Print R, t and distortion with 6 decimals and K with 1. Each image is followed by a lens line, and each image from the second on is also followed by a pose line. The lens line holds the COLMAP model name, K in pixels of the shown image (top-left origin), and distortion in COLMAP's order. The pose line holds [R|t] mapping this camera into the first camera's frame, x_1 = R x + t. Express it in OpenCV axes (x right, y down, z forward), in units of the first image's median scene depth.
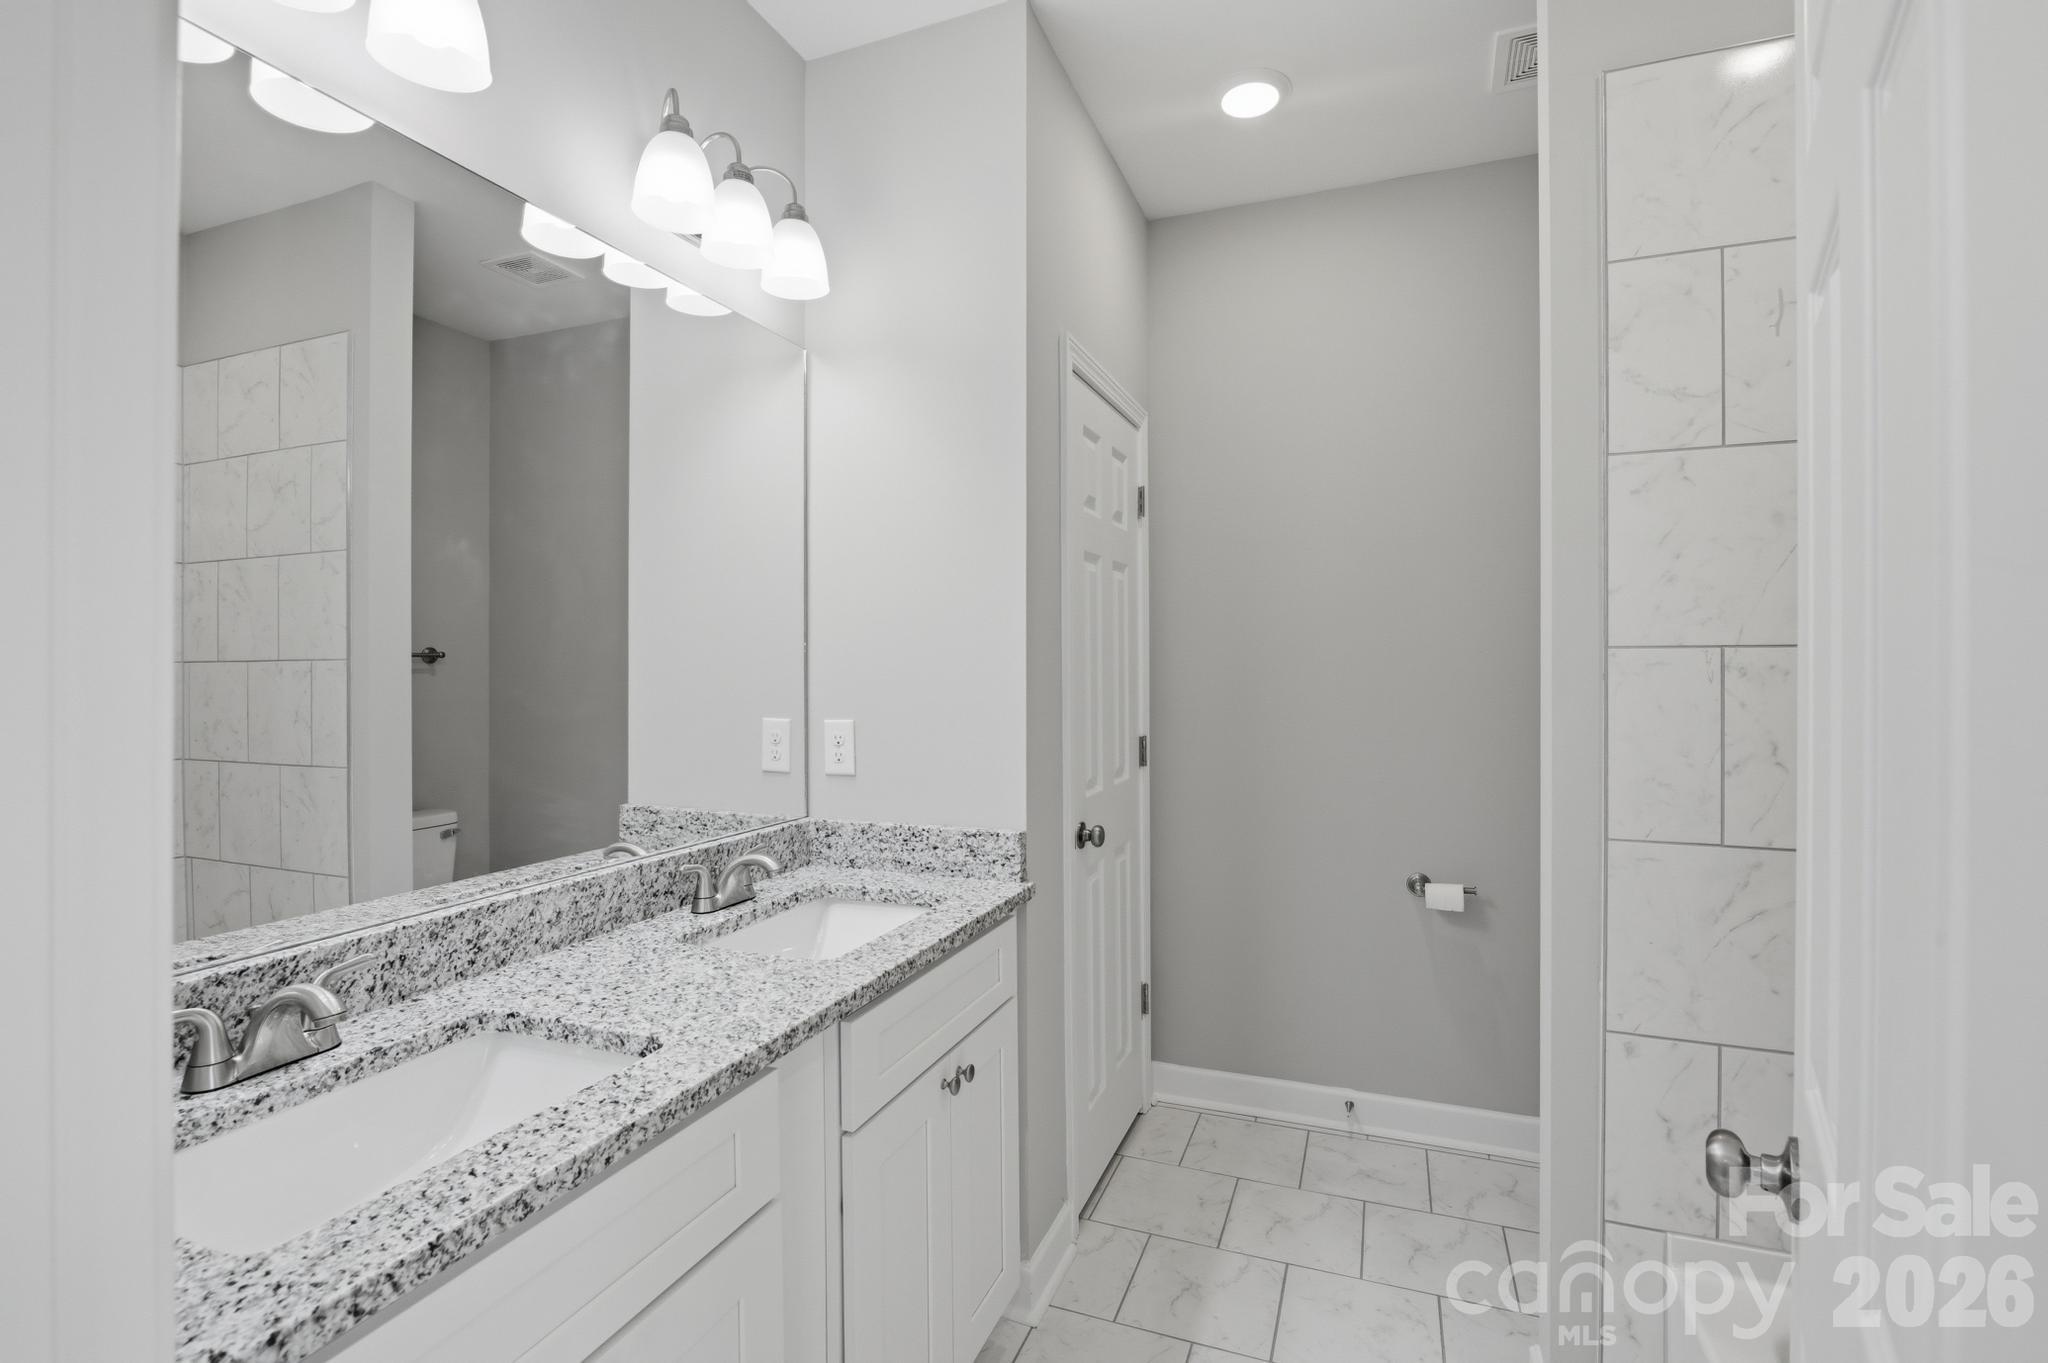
lens RADIAL K [[885.5, 0, 1030.0], [0, 885.5, 674.1], [0, 0, 1]] dist [-0.010980, 0.000652]
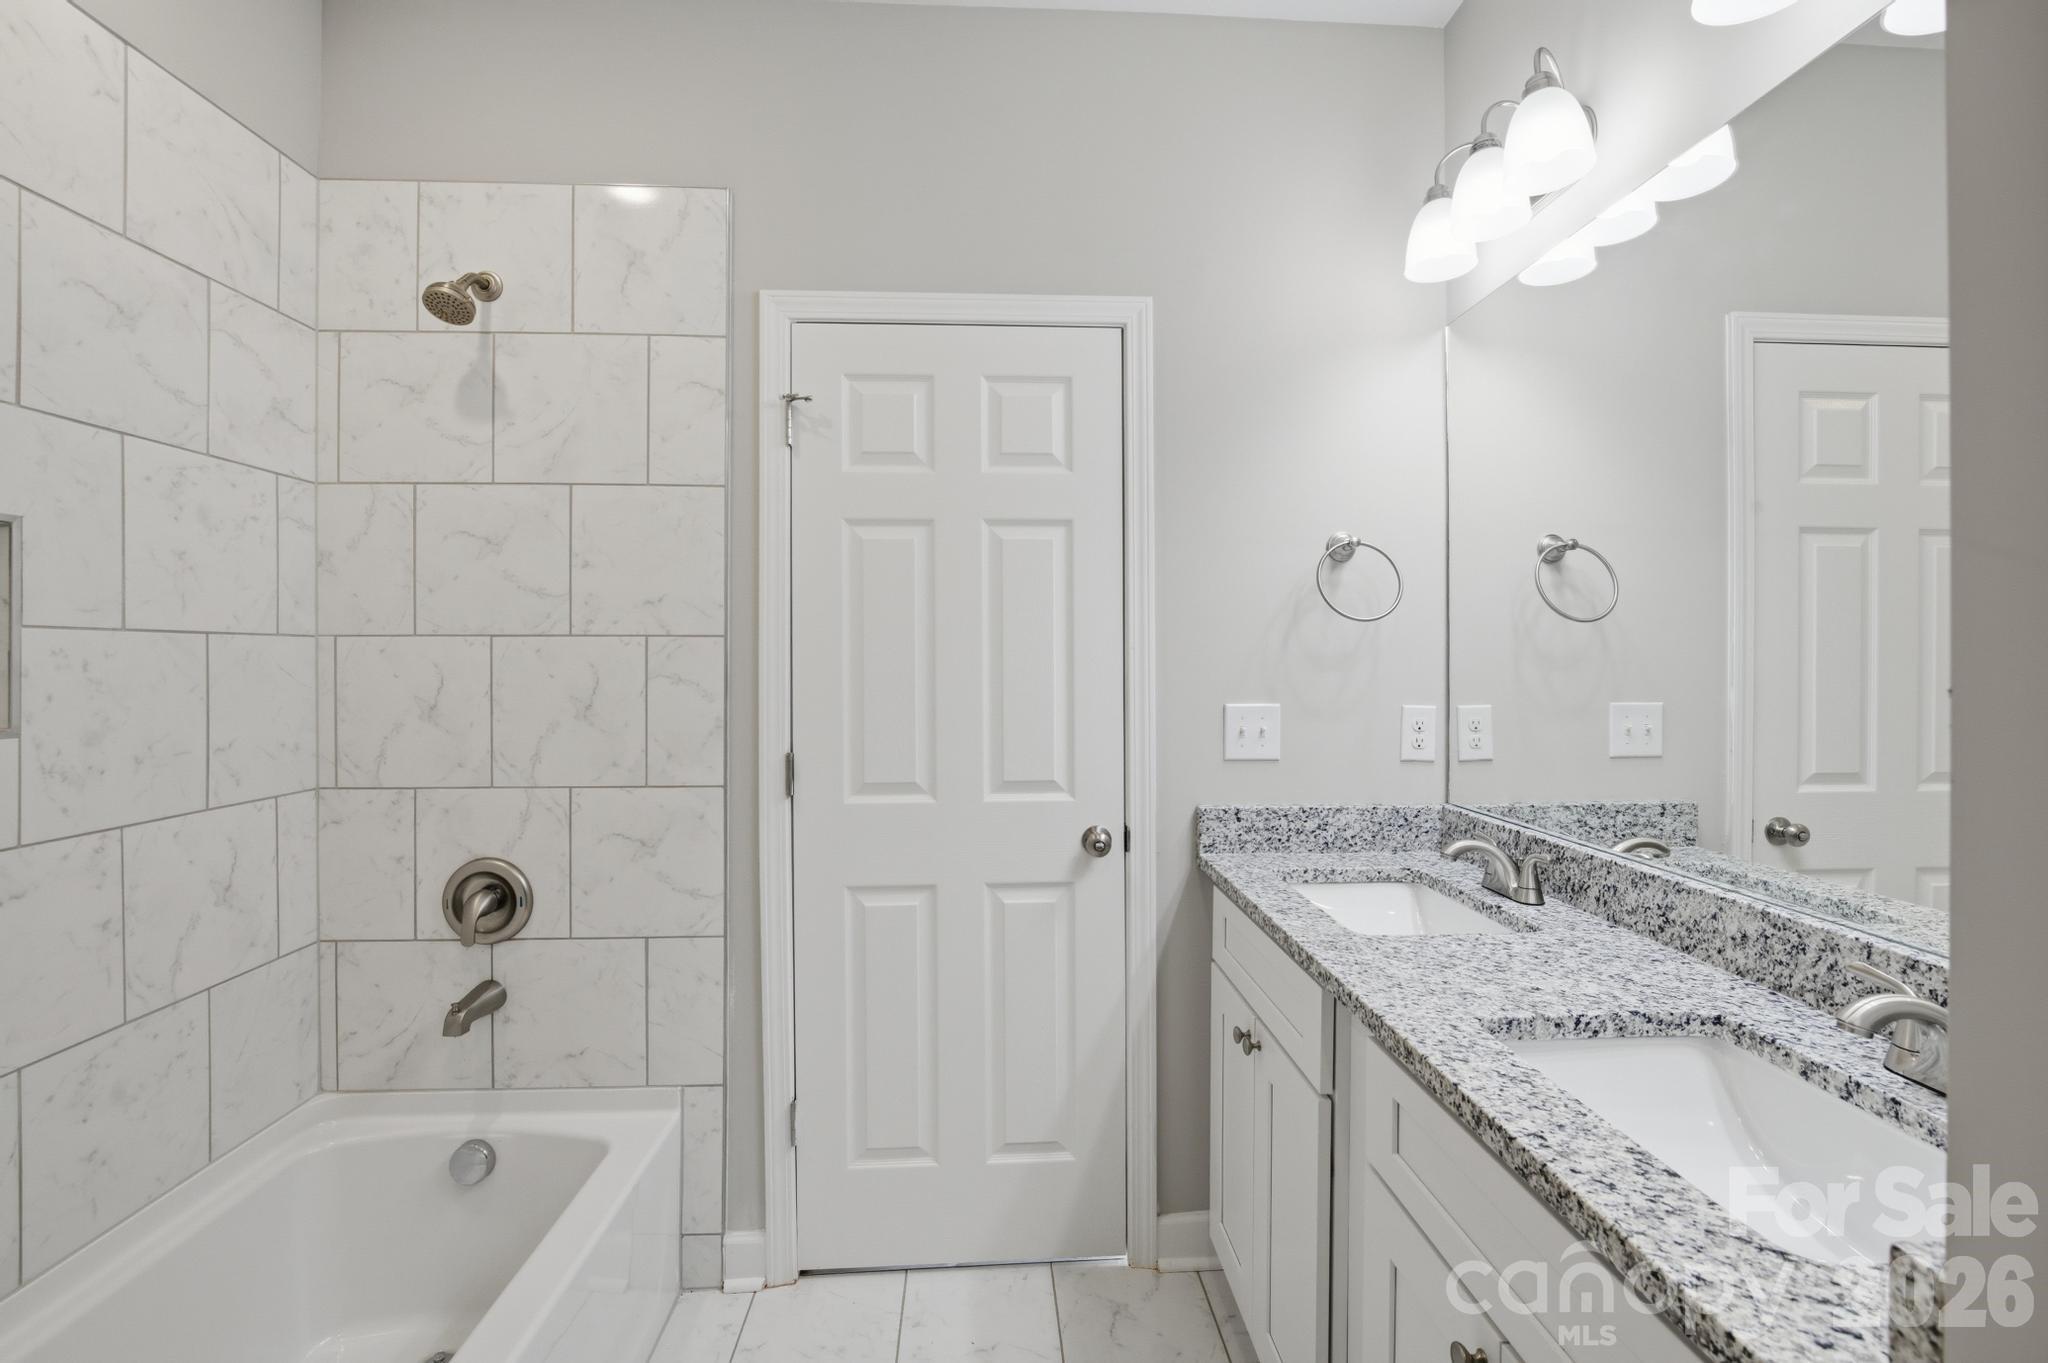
lens RADIAL K [[885.5, 0, 1025.1], [0, 885.5, 666.1], [0, 0, 1]] dist [-0.010980, 0.000652]
pose [[-0.906325, 0.010903, -0.422441, 0.471795], [0.005194, 0.999879, 0.014664, -0.002128], [0.422550, 0.011096, -0.906272, 1.579749]]
